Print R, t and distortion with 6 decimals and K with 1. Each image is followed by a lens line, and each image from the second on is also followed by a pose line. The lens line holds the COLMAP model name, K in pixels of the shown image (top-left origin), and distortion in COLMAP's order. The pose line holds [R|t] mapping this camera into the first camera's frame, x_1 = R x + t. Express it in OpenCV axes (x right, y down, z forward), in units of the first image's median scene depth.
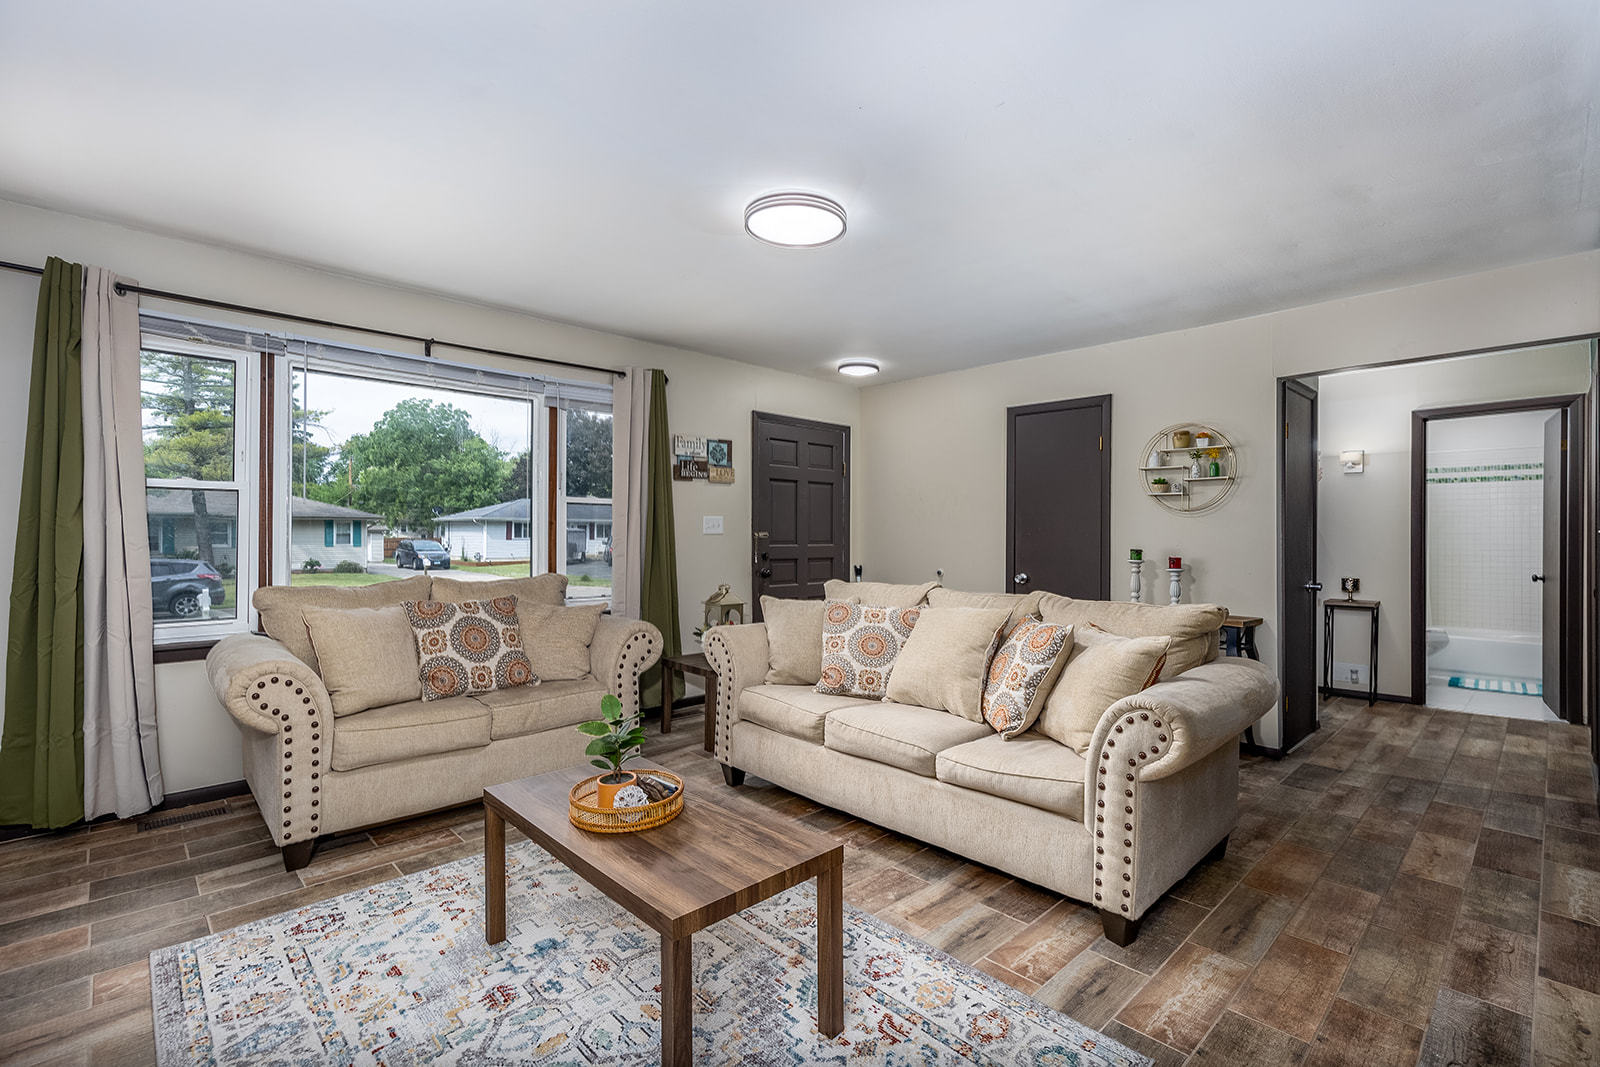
lens RADIAL K [[727.6, 0, 798.7], [0, 727.6, 531.9], [0, 0, 1]] dist [0.010707, 0.000147]
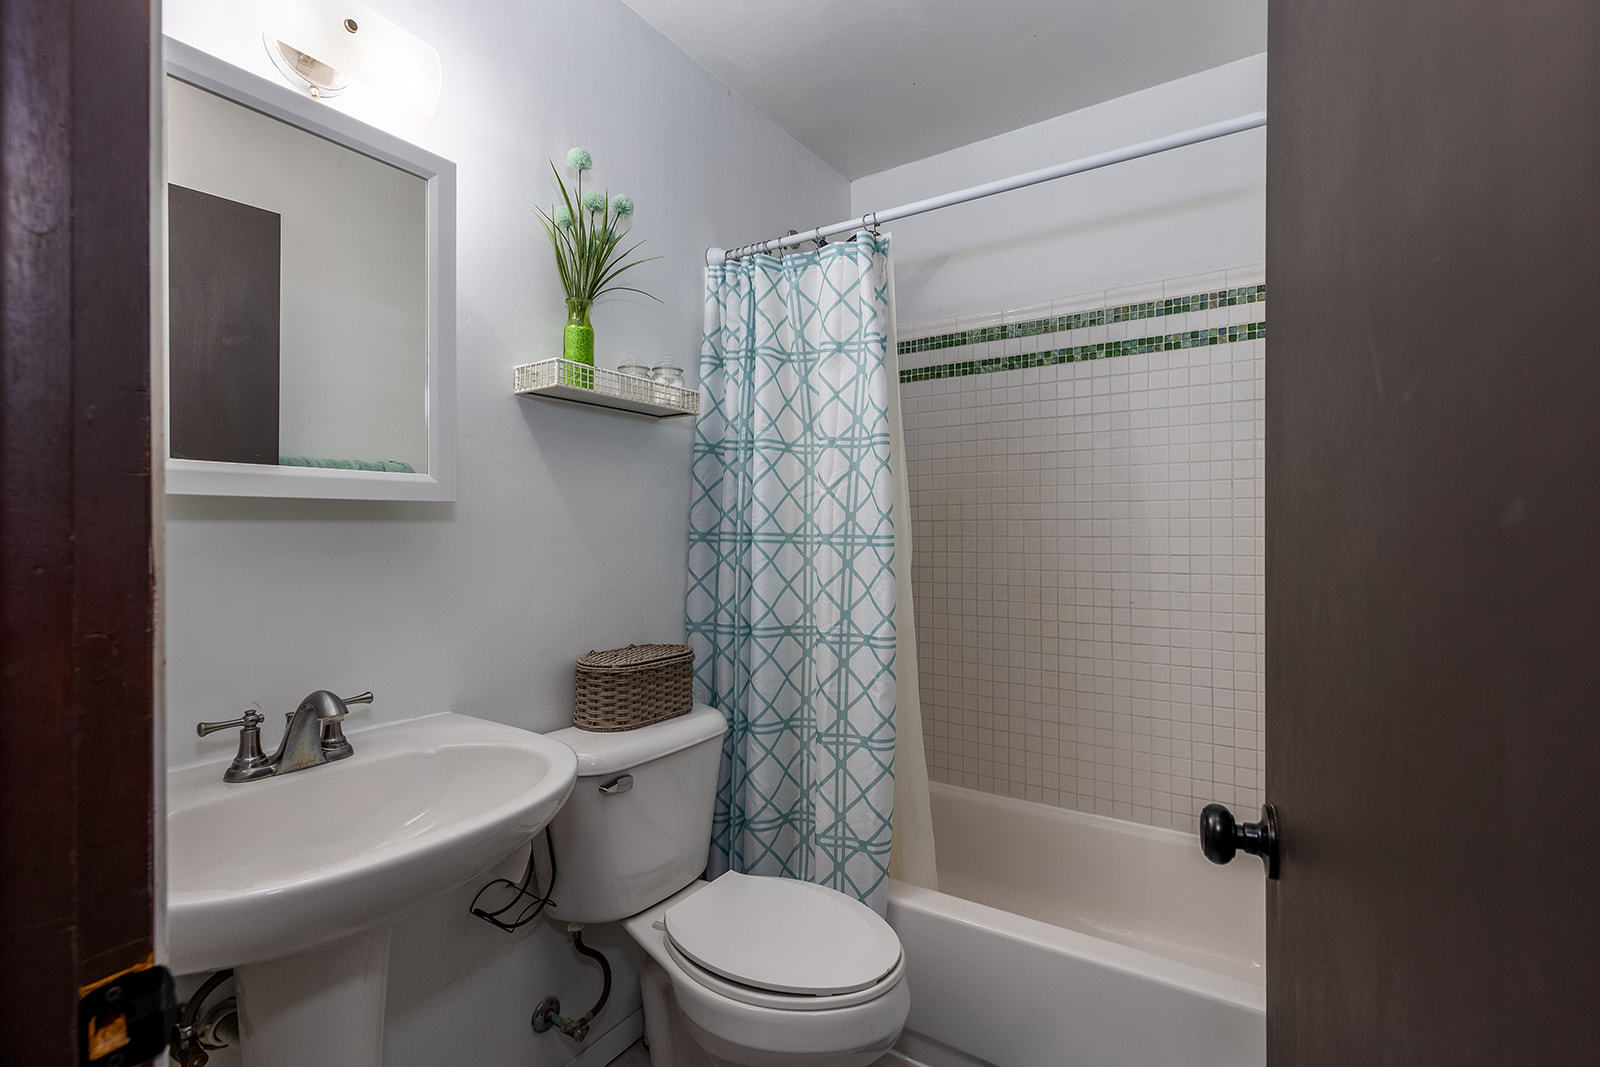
lens RADIAL K [[727.6, 0, 801.2], [0, 727.6, 533.9], [0, 0, 1]] dist [0.010707, 0.000147]
pose [[0.974947, -0.006449, 0.222342, 0.749855], [0.006050, 0.999979, 0.002474, 0.007178], [-0.222354, -0.001067, 0.974966, 0.741218]]
